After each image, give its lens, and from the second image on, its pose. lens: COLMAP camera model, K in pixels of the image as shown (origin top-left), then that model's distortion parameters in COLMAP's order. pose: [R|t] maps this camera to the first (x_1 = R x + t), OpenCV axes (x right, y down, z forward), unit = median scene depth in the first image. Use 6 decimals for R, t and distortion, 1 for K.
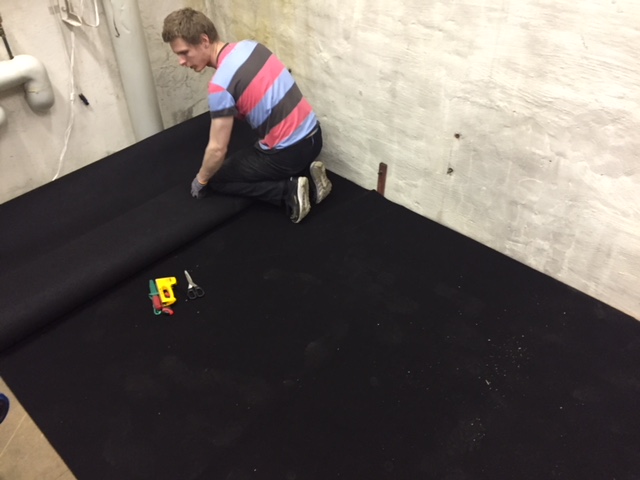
lens RADIAL K [[545.6, 0, 320.2], [0, 545.6, 238.5], [0, 0, 1]] dist [0.064727, -0.084689]
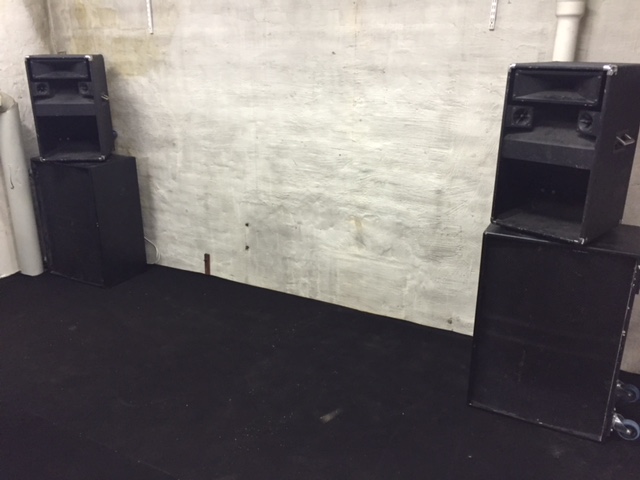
lens RADIAL K [[545.6, 0, 318.6], [0, 545.6, 240.4], [0, 0, 1]] dist [0.064727, -0.084689]
pose [[0.959218, -0.078822, 0.271456, 0.003900], [0.165140, 0.935669, -0.311851, 0.424281], [-0.229413, 0.343962, 0.910527, -0.566237]]
